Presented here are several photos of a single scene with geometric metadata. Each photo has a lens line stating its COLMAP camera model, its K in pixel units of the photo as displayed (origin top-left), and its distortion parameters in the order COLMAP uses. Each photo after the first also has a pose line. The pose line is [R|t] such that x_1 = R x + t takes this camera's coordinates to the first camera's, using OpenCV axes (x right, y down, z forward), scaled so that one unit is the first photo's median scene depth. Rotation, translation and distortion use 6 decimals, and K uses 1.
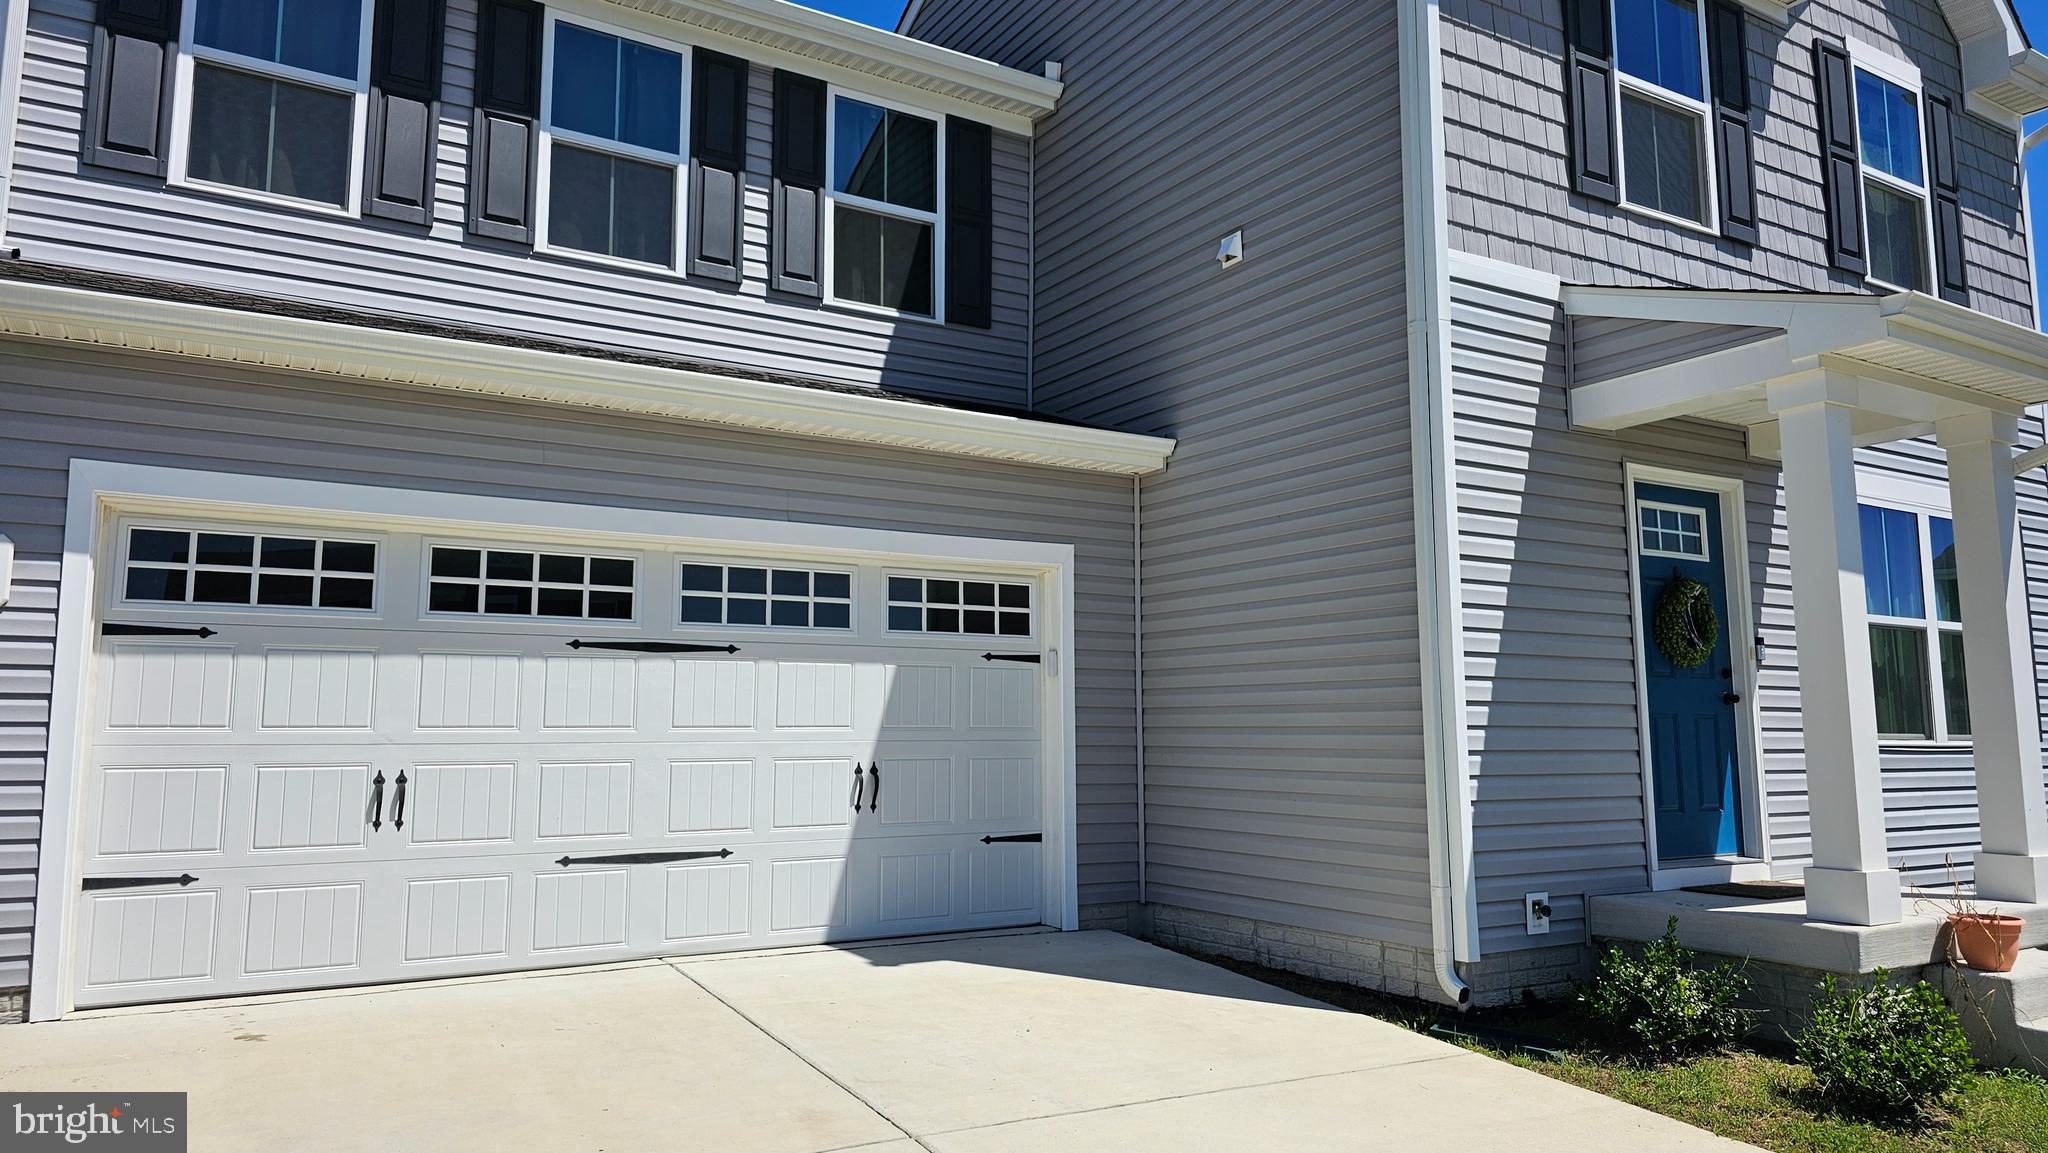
lens RADIAL K [[1362.6, 0, 969.0], [0, 1362.6, 555.0], [0, 0, 1]] dist [0.049431, -0.049619]
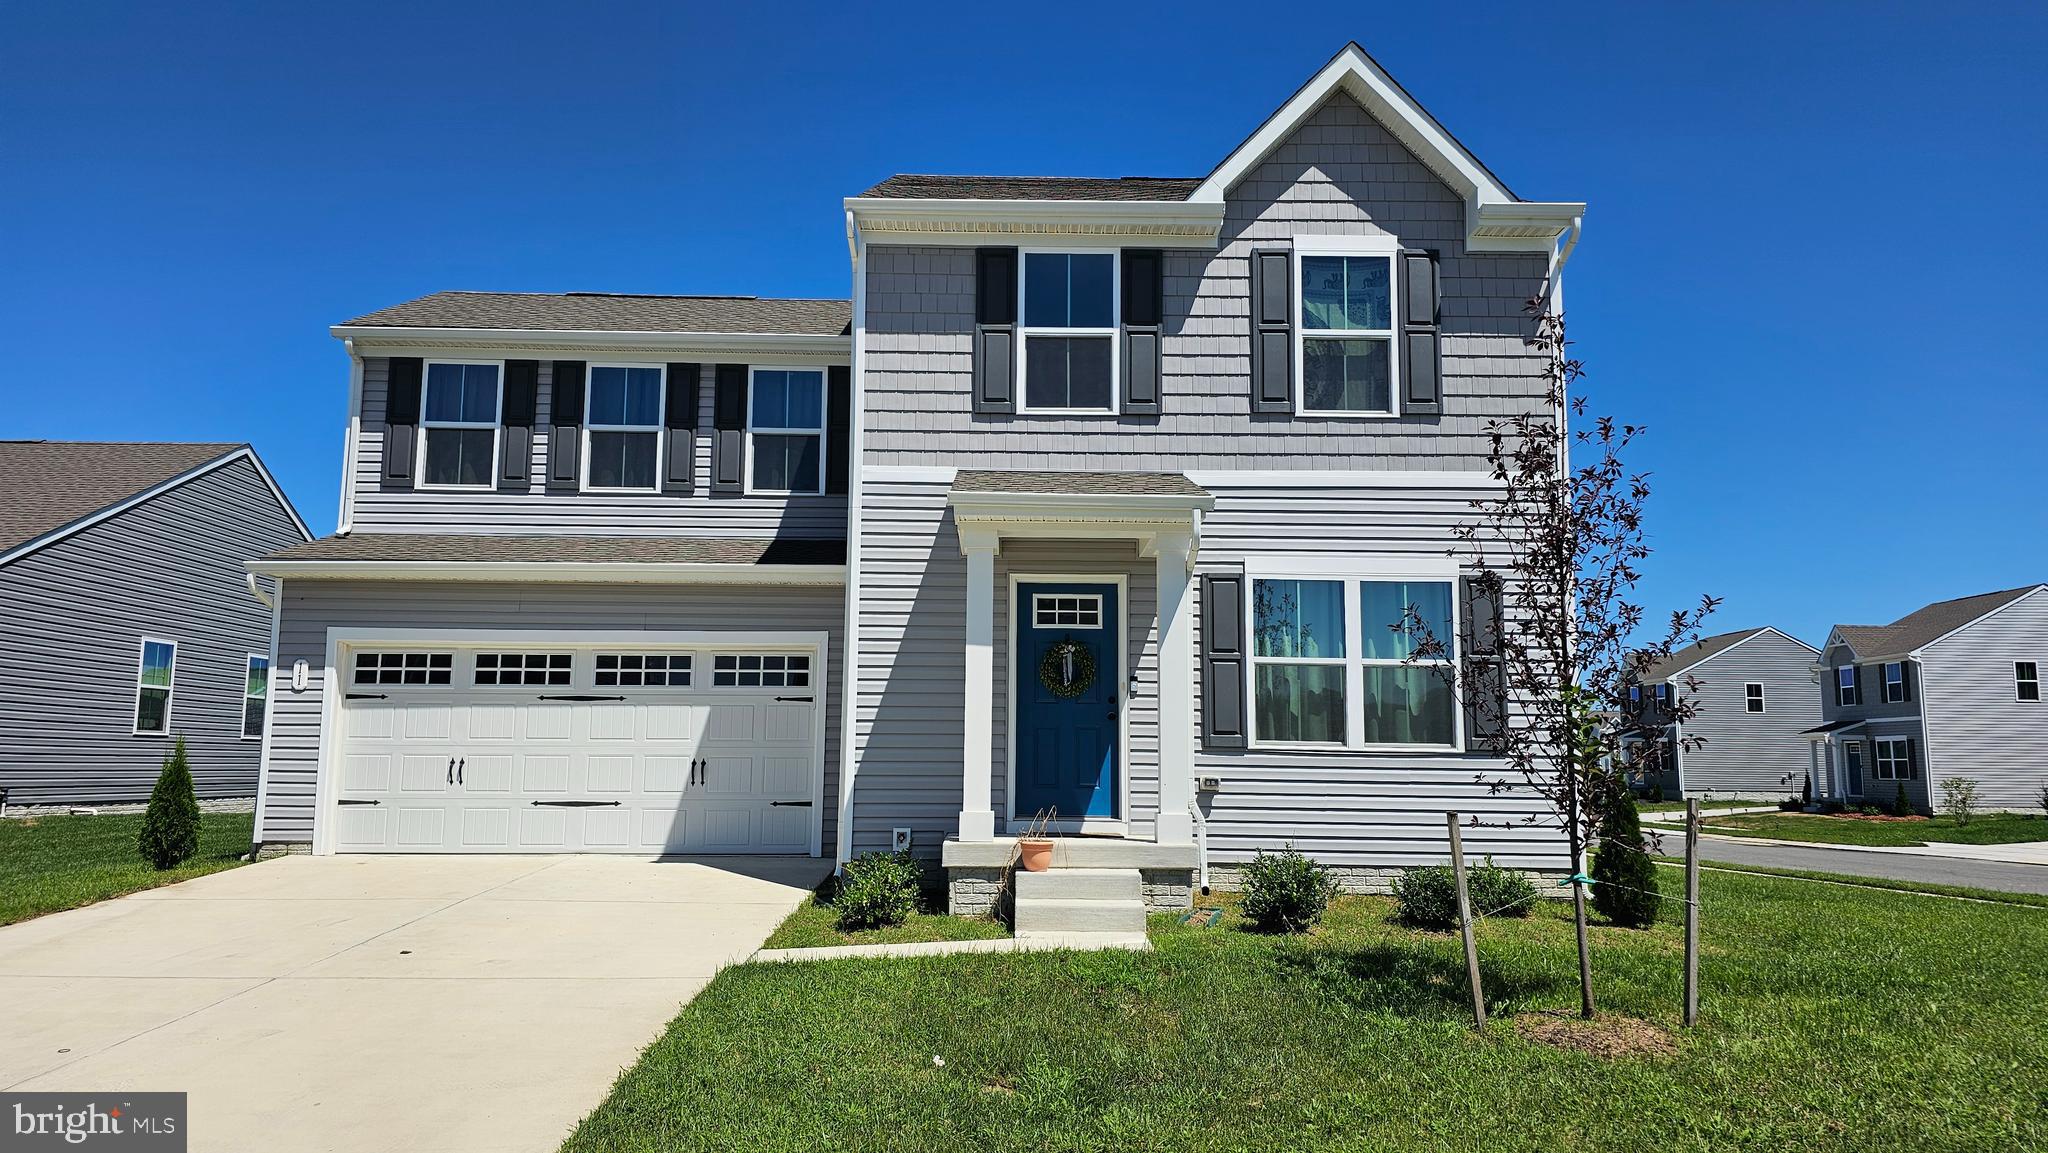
lens RADIAL K [[1363.3, 0, 984.9], [0, 1363.3, 567.7], [0, 0, 1]] dist [0.065864, -0.074885]
pose [[0.863303, -0.066659, -0.500264, 1.232598], [0.056921, 0.997775, -0.034722, -0.018582], [0.501465, 0.001500, 0.865177, -0.412188]]
